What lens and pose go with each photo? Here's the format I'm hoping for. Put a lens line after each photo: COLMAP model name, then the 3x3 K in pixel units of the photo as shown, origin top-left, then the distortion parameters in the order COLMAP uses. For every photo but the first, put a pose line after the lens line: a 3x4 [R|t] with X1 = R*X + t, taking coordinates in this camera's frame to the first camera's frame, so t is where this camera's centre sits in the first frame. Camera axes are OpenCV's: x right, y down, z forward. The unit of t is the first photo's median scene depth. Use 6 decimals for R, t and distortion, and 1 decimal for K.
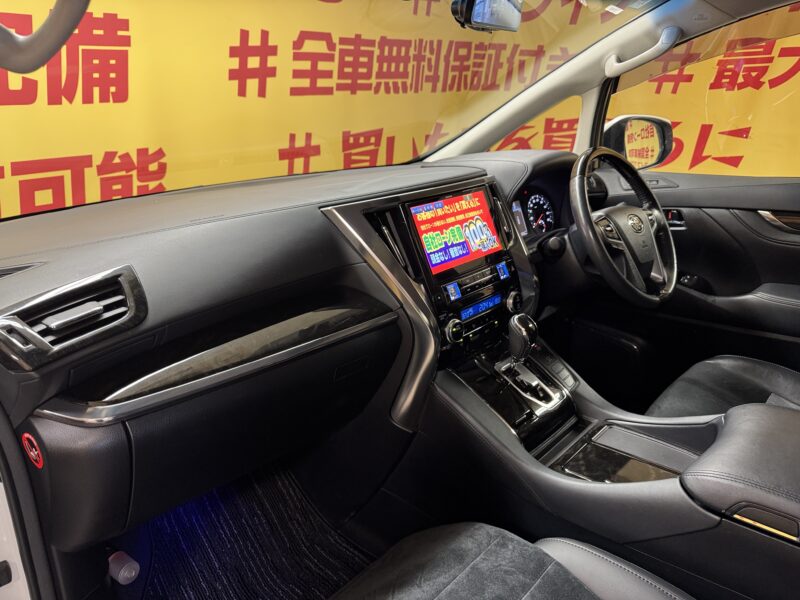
lens RADIAL K [[569.0, 0, 403.6], [0, 569.0, 302.9], [0, 0, 1]] dist [0.006187, -0.019796]
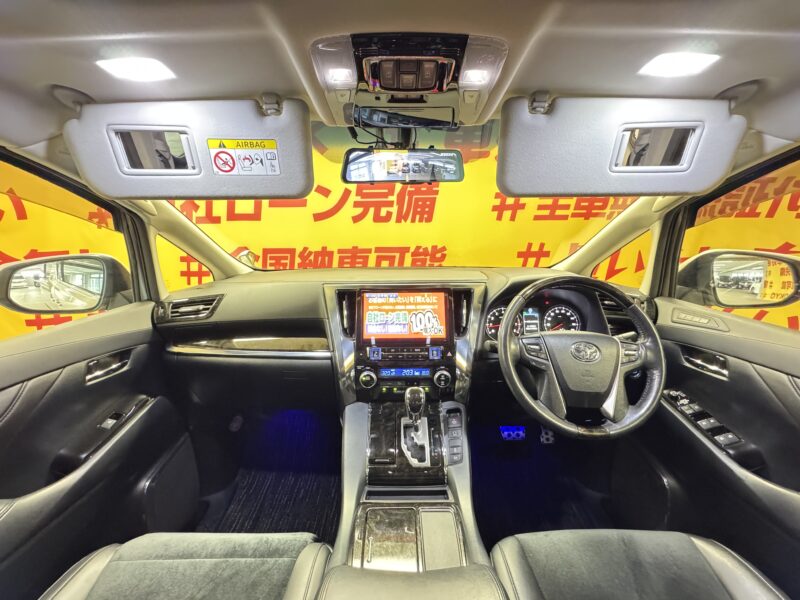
lens RADIAL K [[316.4, 0, 399.6], [0, 316.4, 304.7], [0, 0, 1]] dist [-0.002753, 0.000589]
pose [[0.678718, 0.202691, -0.705875, 0.293810], [-0.259341, 0.965384, 0.027845, -0.078342], [0.687084, 0.164163, 0.707789, 0.190173]]
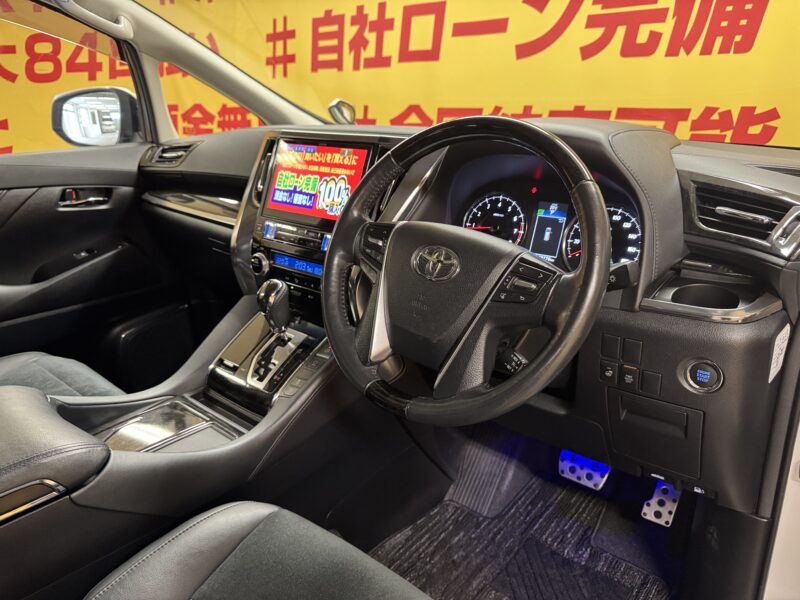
lens RADIAL K [[569.0, 0, 394.7], [0, 569.0, 301.4], [0, 0, 1]] dist [0.006187, -0.019796]
pose [[0.044190, 0.378811, -0.924419, 0.472416], [-0.322446, 0.881208, 0.345690, -0.143947], [0.945556, 0.282799, 0.161086, 0.460948]]
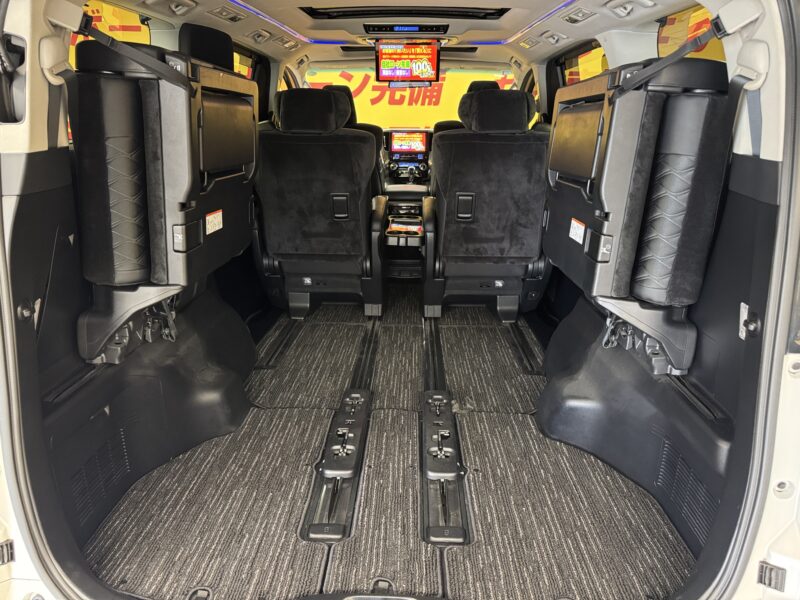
lens RADIAL K [[569.0, 0, 398.4], [0, 569.0, 300.7], [0, 0, 1]] dist [0.006187, -0.019796]
pose [[0.658222, 0.274537, -0.700980, 1.304268], [-0.283082, 0.953058, 0.107448, 0.211729], [0.697573, 0.127710, 0.705041, -0.677602]]
